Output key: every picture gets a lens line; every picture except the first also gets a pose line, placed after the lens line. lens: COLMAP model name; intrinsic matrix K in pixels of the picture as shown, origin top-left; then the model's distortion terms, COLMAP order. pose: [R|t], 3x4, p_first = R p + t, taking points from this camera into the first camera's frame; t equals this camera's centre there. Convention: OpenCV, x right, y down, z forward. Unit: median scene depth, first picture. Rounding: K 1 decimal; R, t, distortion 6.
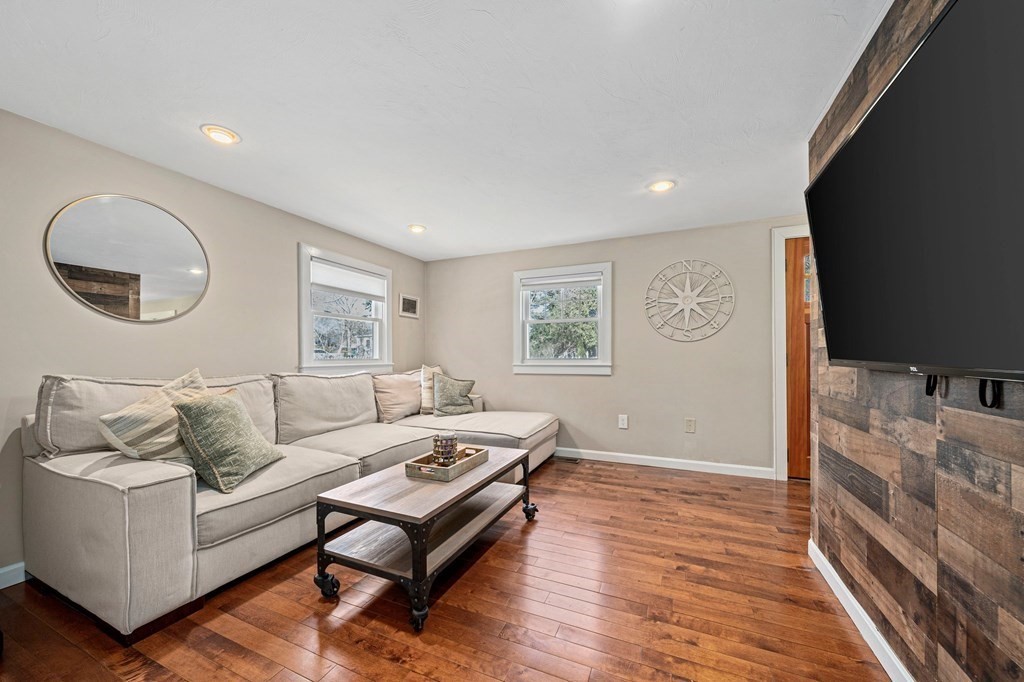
lens RADIAL K [[386.5, 0, 511.5], [0, 386.5, 360.5], [0, 0, 1]] dist [-0.003635, 0.000463]
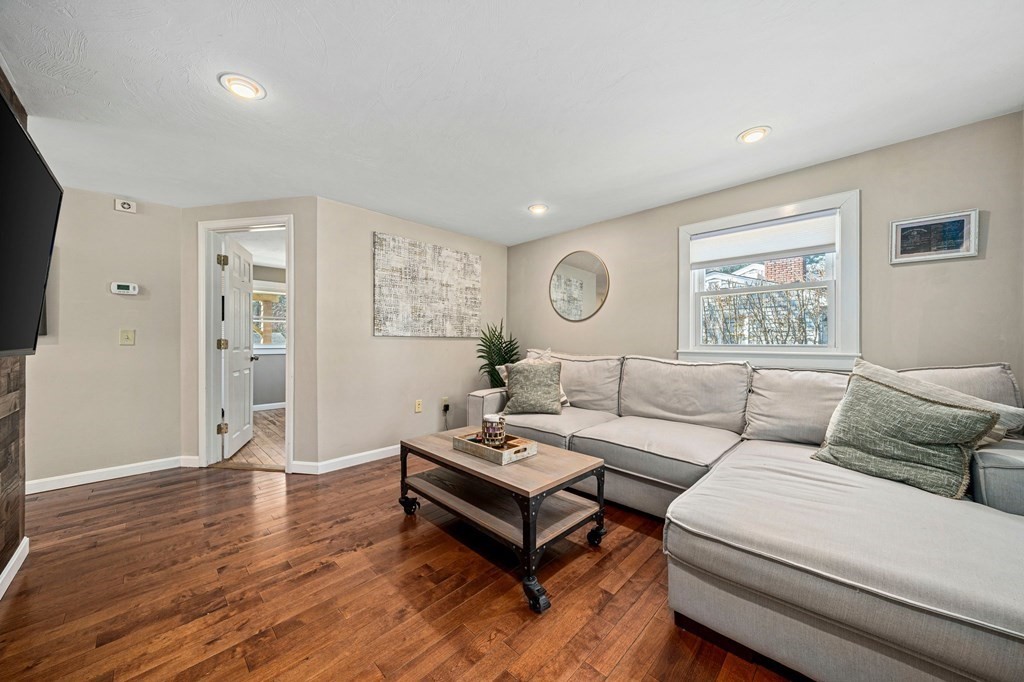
lens RADIAL K [[355.9, 0, 509.2], [0, 355.9, 340.8], [0, 0, 1]] dist [0.001159, -0.000128]
pose [[-0.355656, 0.007656, -0.934586, 0.394974], [-0.006204, 0.999925, 0.010553, -0.015485], [0.934596, 0.009552, -0.355582, 0.767270]]
